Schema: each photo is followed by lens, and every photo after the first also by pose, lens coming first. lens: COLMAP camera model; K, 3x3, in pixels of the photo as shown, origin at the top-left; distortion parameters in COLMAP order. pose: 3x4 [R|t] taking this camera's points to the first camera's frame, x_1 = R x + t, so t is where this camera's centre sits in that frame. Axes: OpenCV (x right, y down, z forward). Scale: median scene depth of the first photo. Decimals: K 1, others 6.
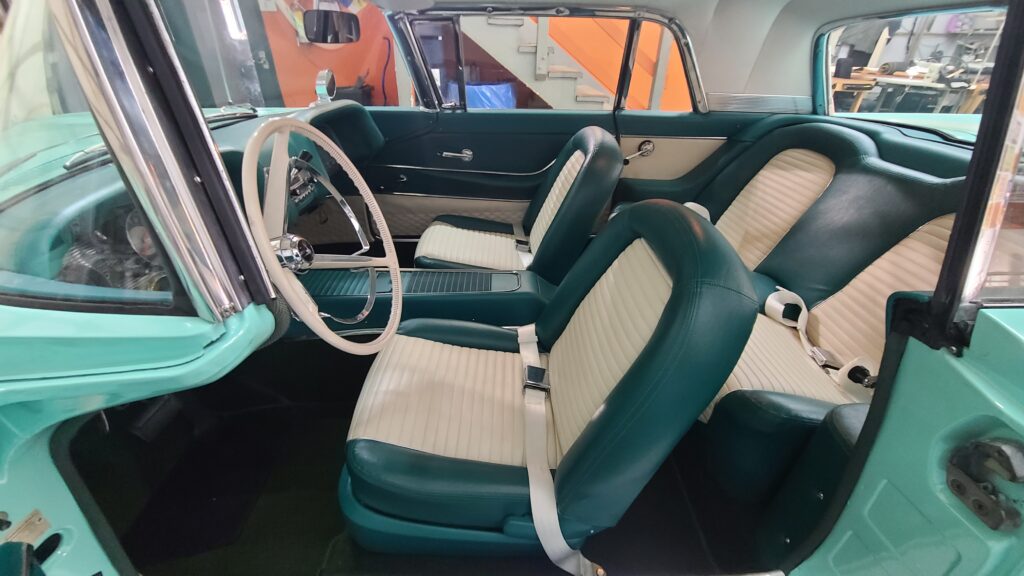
lens RADIAL K [[419.8, 0, 512.0], [0, 419.8, 288.0], [0, 0, 1]] dist [-0.000059, -0.000165]
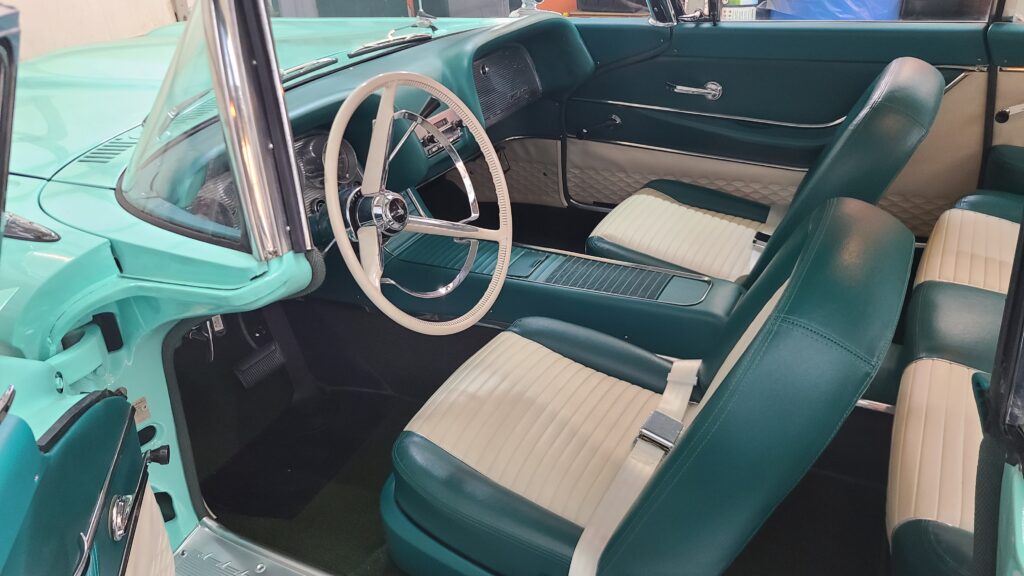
lens RADIAL K [[764.9, 0, 513.9], [0, 764.9, 246.3], [0, 0, 1]] dist [0.035964, 0.001004]
pose [[0.867265, 0.143812, -0.476622, 0.272544], [-0.173819, 0.984590, -0.019200, -0.012583], [0.466517, 0.099497, 0.878899, -0.172728]]
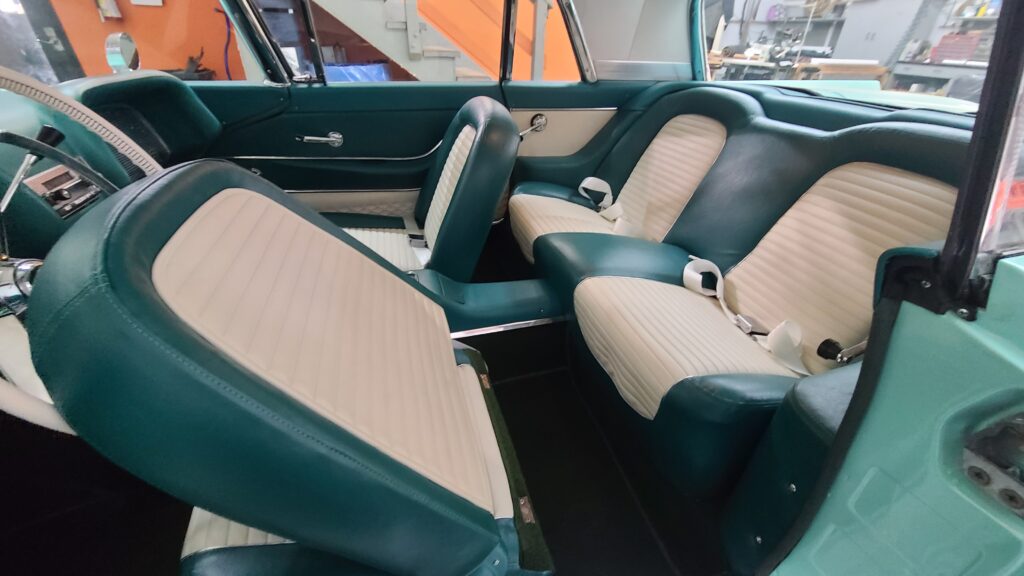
lens RADIAL K [[417.4, 0, 514.5], [0, 417.4, 294.4], [0, 0, 1]] dist [-0.000297, 0.000002]
pose [[0.965595, -0.130228, 0.225095, 0.011909], [0.122093, 0.991271, 0.049750, -0.010166], [-0.229609, -0.020555, 0.973066, 0.127063]]
